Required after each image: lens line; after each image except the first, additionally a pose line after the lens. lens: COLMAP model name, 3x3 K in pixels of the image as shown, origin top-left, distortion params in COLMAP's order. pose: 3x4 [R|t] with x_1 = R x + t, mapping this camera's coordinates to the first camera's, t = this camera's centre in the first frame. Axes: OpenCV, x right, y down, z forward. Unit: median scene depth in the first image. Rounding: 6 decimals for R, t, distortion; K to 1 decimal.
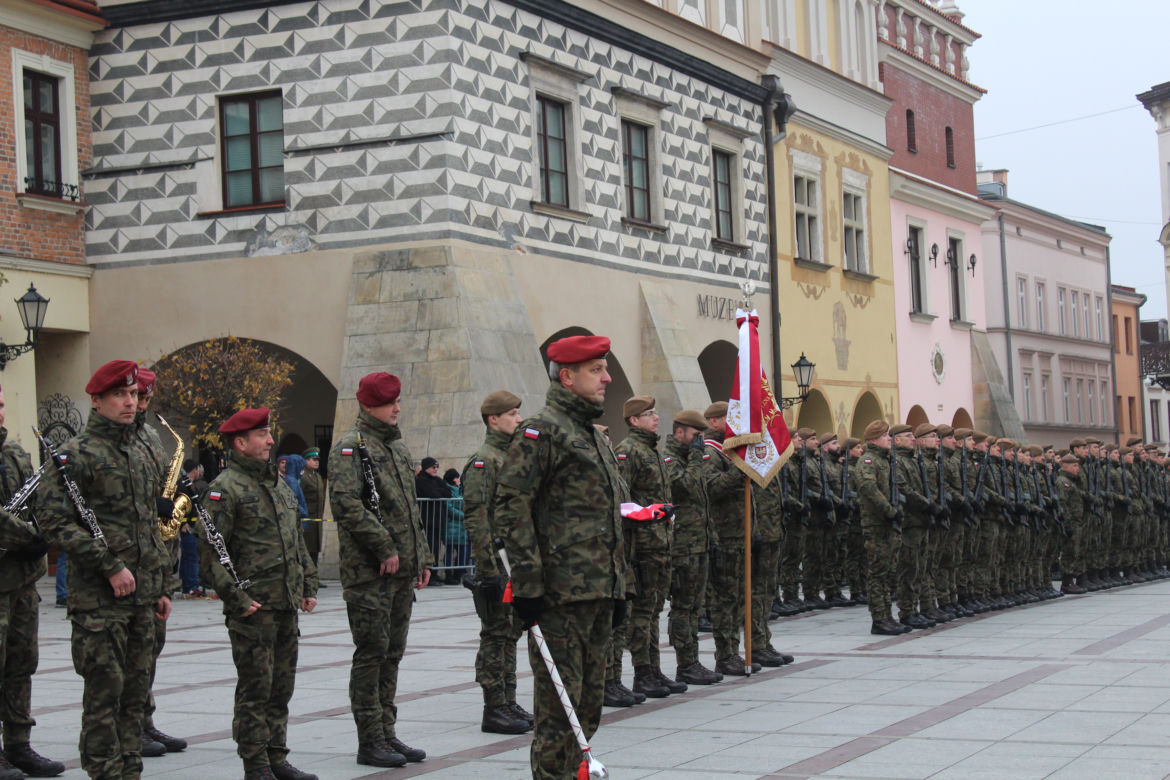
lens RADIAL K [[2192.2, 0, 612.2], [0, 2192.2, 399.8], [0, 0, 1]] dist [0.009165, 0.000000]
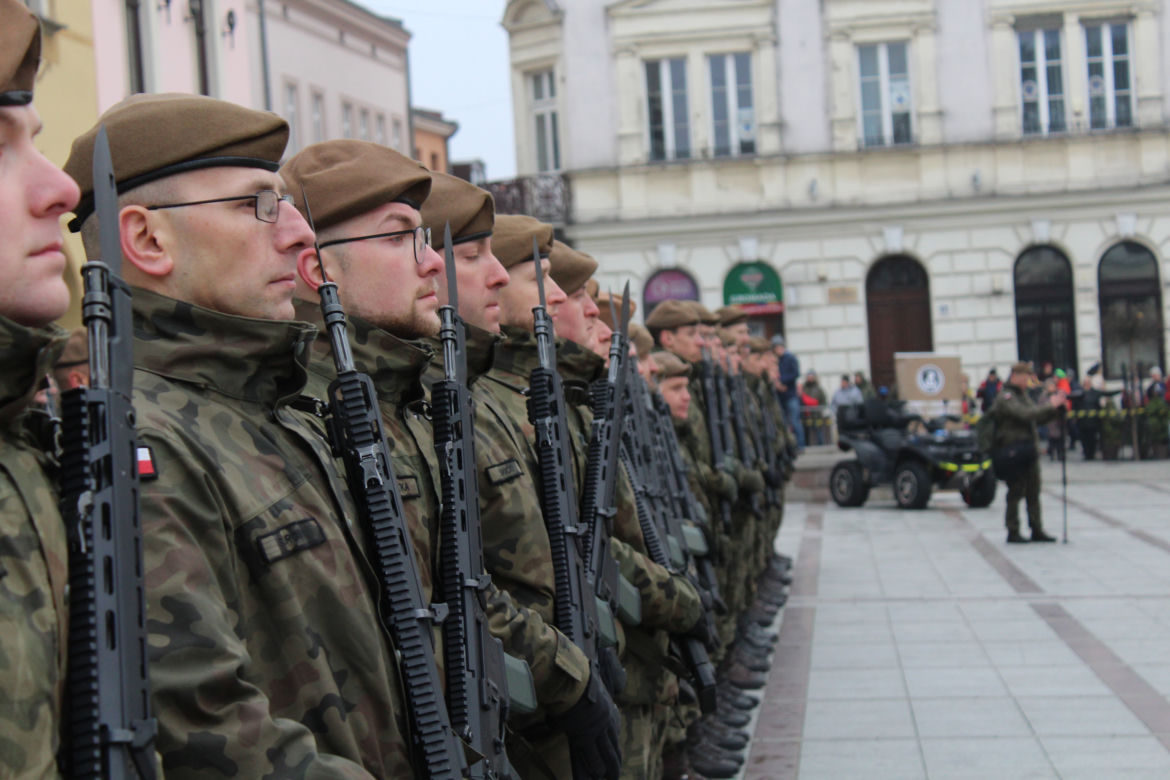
lens RADIAL K [[2710.4, 0, 588.8], [0, 2710.4, 381.3], [0, 0, 1]] dist [0.000705, 0.000000]
pose [[0.953087, -0.013619, 0.302389, 0.243673], [0.002822, 0.999344, 0.036113, 0.045042], [-0.302683, -0.033565, 0.952500, 1.911748]]
